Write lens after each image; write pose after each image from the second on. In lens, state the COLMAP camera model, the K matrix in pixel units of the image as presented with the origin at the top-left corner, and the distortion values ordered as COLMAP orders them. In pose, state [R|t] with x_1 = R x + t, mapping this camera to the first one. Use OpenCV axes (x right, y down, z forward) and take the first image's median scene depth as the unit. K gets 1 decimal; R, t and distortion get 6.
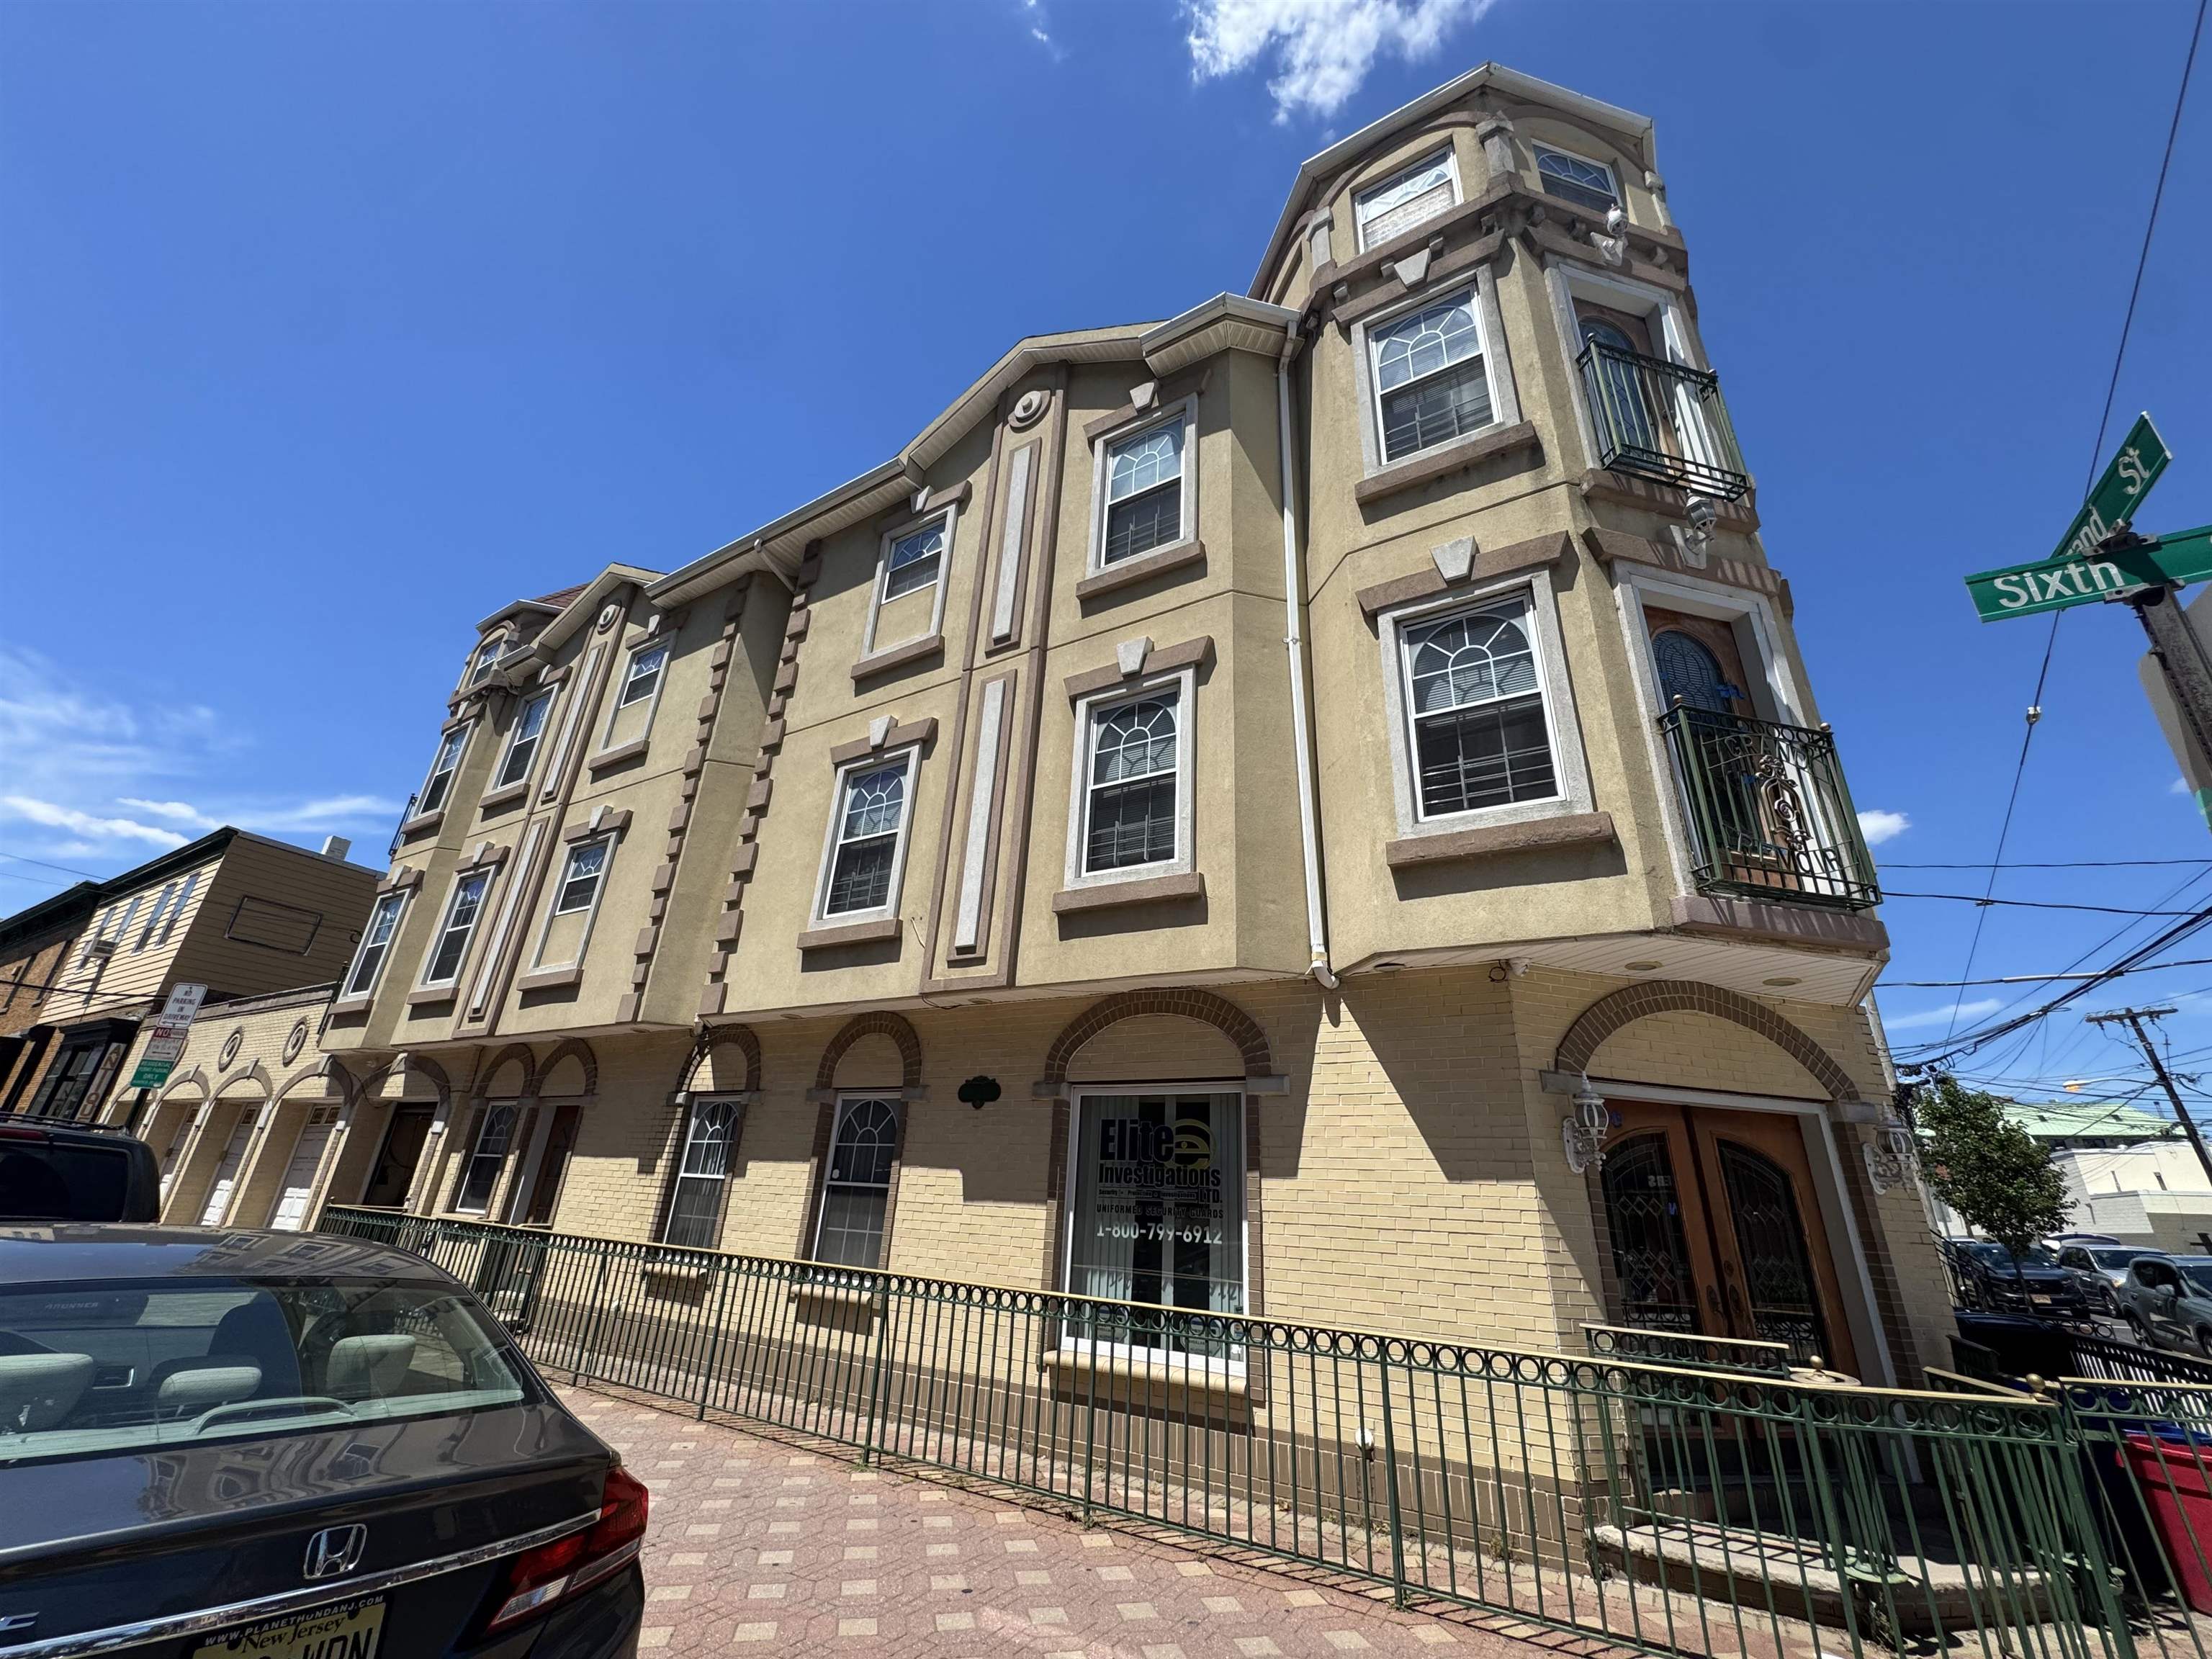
lens RADIAL K [[880.2, 0, 1106.0], [0, 880.2, 829.5], [0, 0, 1]] dist [-0.001852, 0.000005]
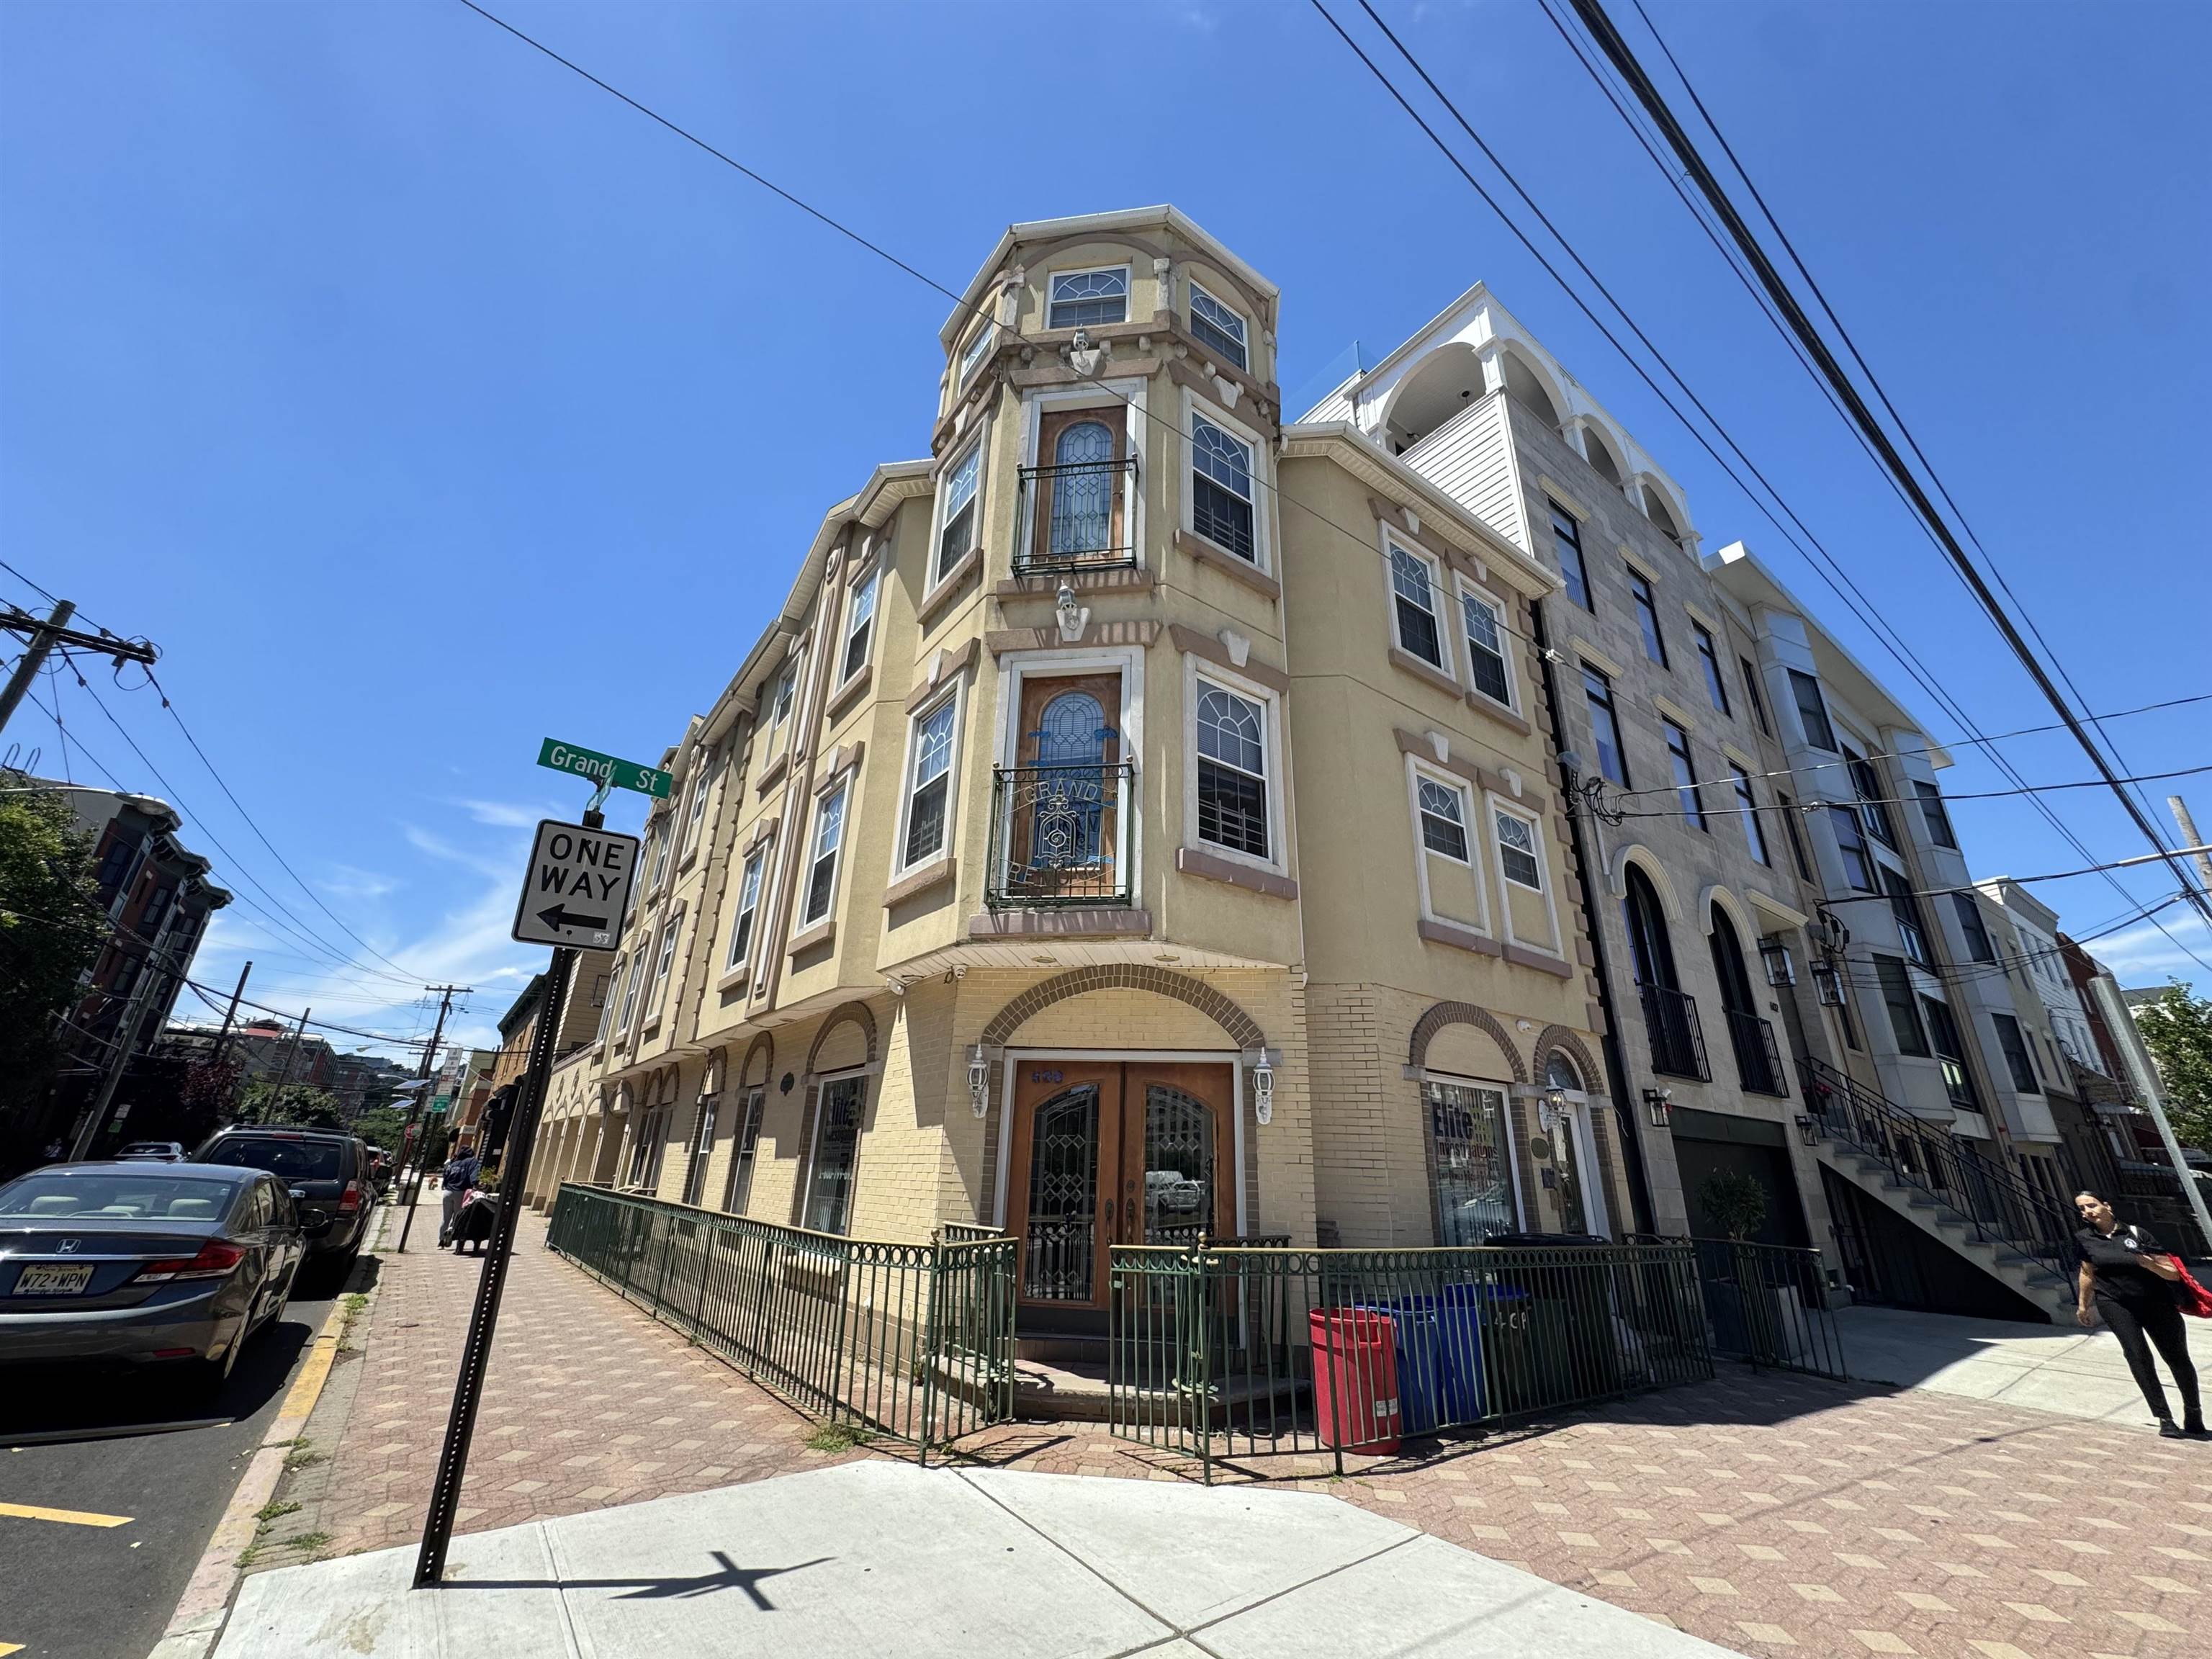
lens RADIAL K [[883.8, 0, 1106.0], [0, 883.8, 829.5], [0, 0, 1]] dist [-0.002878, 0.000458]
pose [[0.928096, -0.158535, -0.336904, 1.038580], [0.163130, 0.986493, -0.014820, -0.002185], [0.334703, -0.041205, 0.941422, -0.181433]]
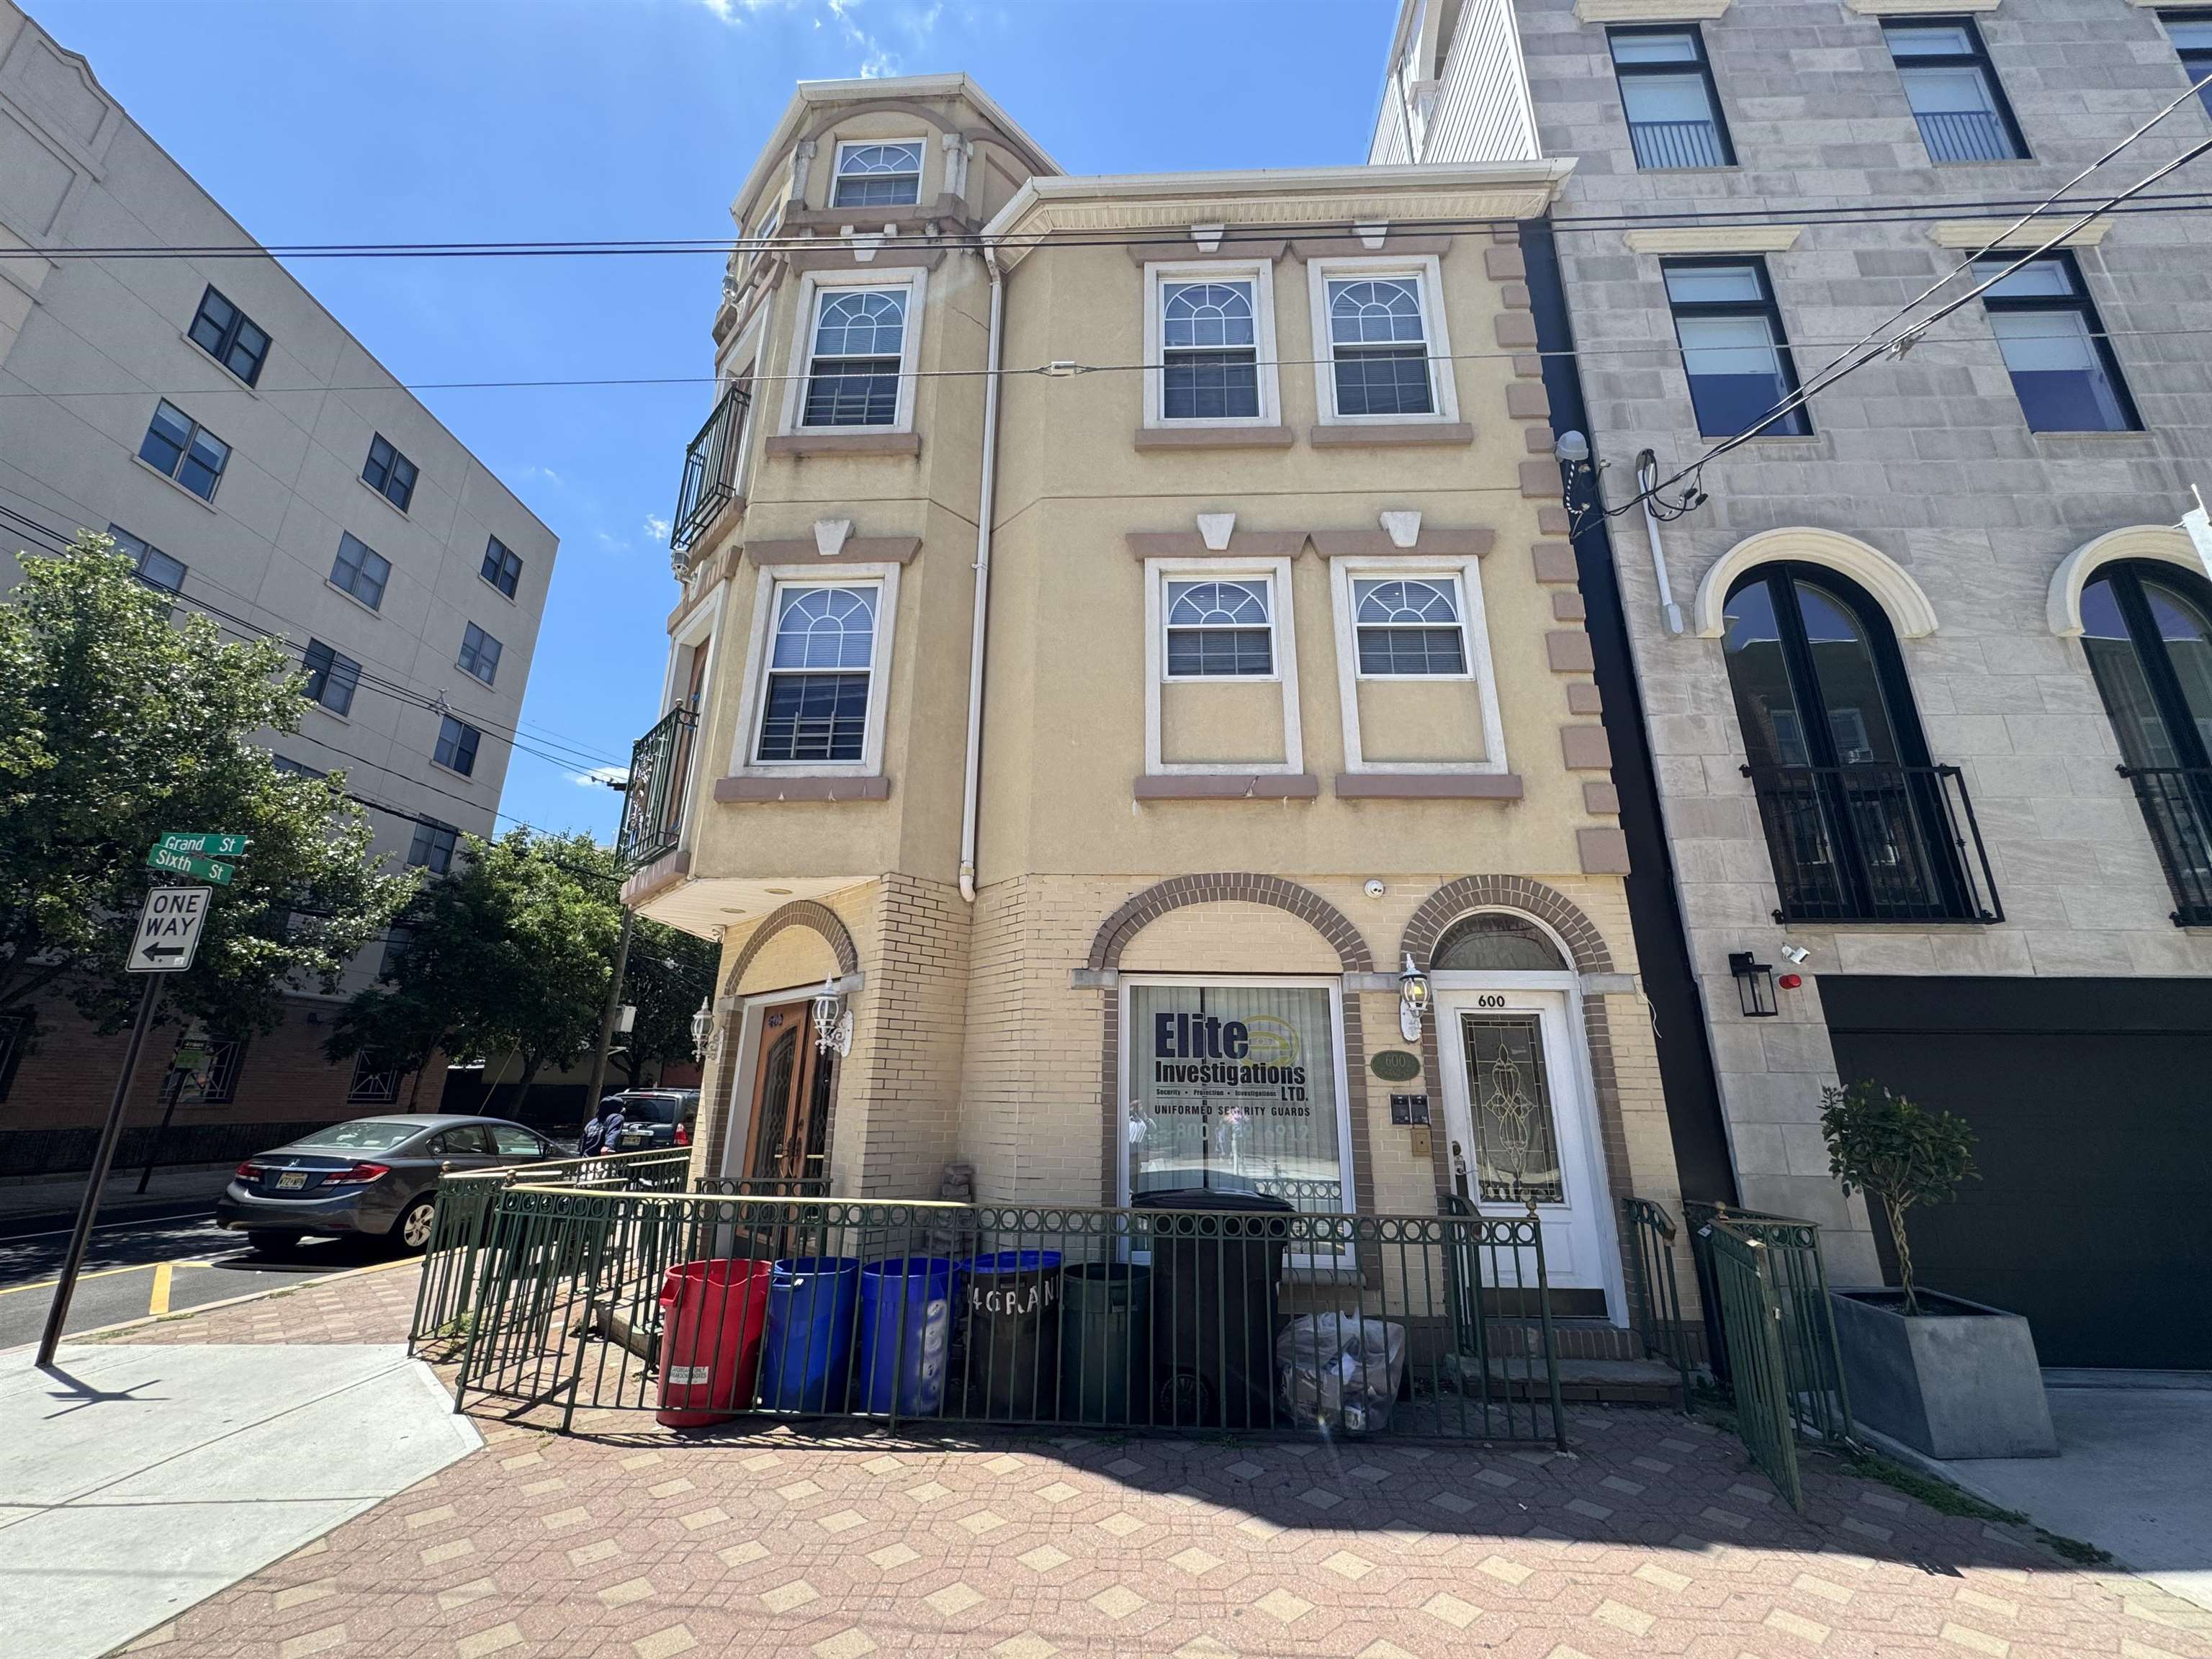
lens RADIAL K [[880.2, 0, 1106.0], [0, 880.2, 829.5], [0, 0, 1]] dist [-0.001852, 0.000005]
pose [[0.494855, -0.299243, -0.815826, 1.802709], [0.354723, 0.926616, -0.124717, 0.364570], [0.793278, -0.227676, 0.564689, 0.635417]]
